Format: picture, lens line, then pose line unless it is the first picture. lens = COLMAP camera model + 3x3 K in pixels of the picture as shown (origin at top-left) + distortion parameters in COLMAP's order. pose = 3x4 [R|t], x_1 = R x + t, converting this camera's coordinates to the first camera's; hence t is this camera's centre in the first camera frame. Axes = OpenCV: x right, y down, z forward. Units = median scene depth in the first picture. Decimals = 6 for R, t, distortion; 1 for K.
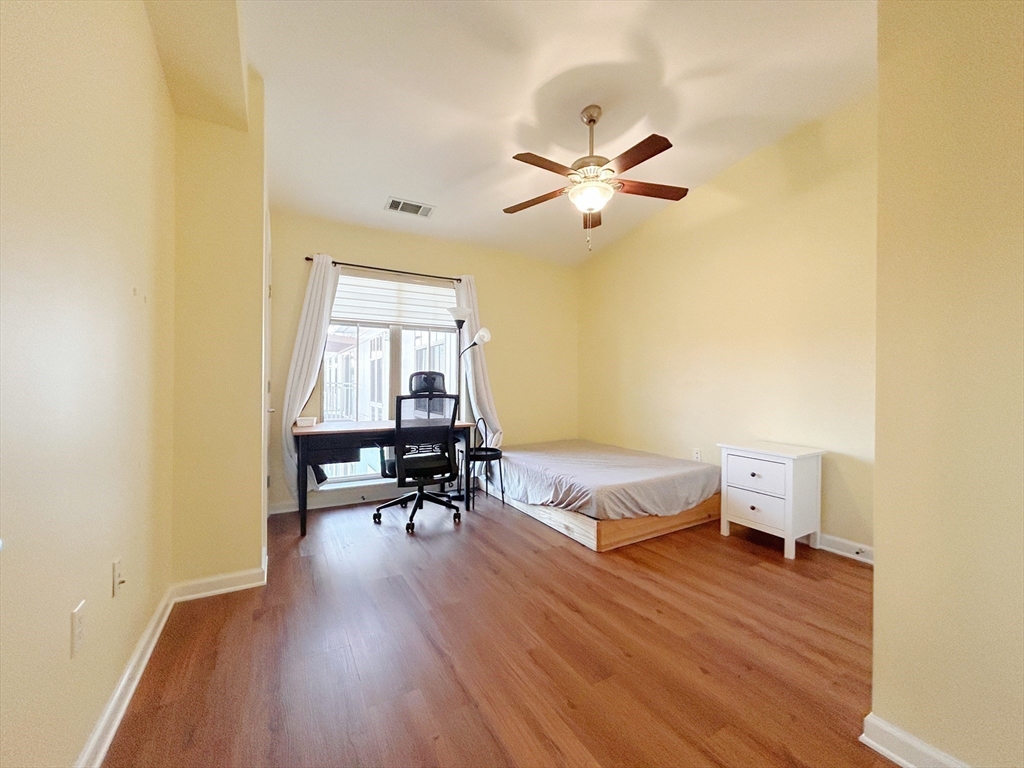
lens RADIAL K [[413.4, 0, 511.2], [0, 413.4, 384.2], [0, 0, 1]] dist [-0.000682, 0.000583]
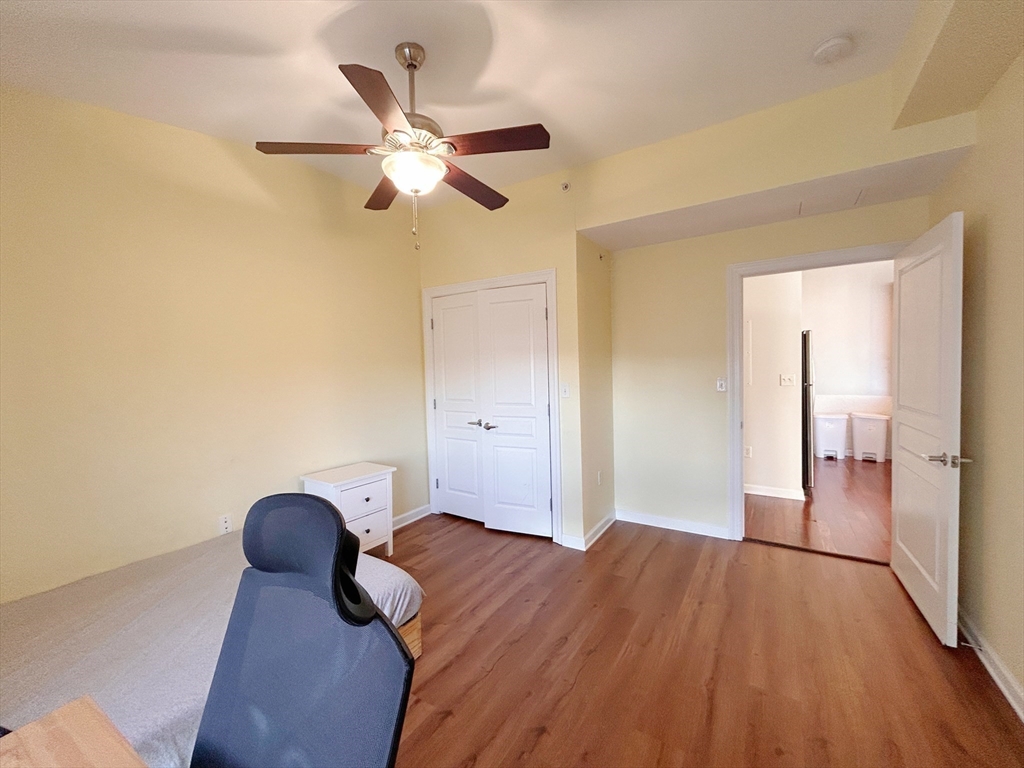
lens RADIAL K [[413.4, 0, 511.2], [0, 413.4, 384.2], [0, 0, 1]] dist [-0.000682, 0.000583]
pose [[-0.468132, -0.025877, 0.883280, -0.578106], [0.022817, 0.998884, 0.041356, -0.125118], [-0.883364, 0.039514, -0.467019, 1.317211]]
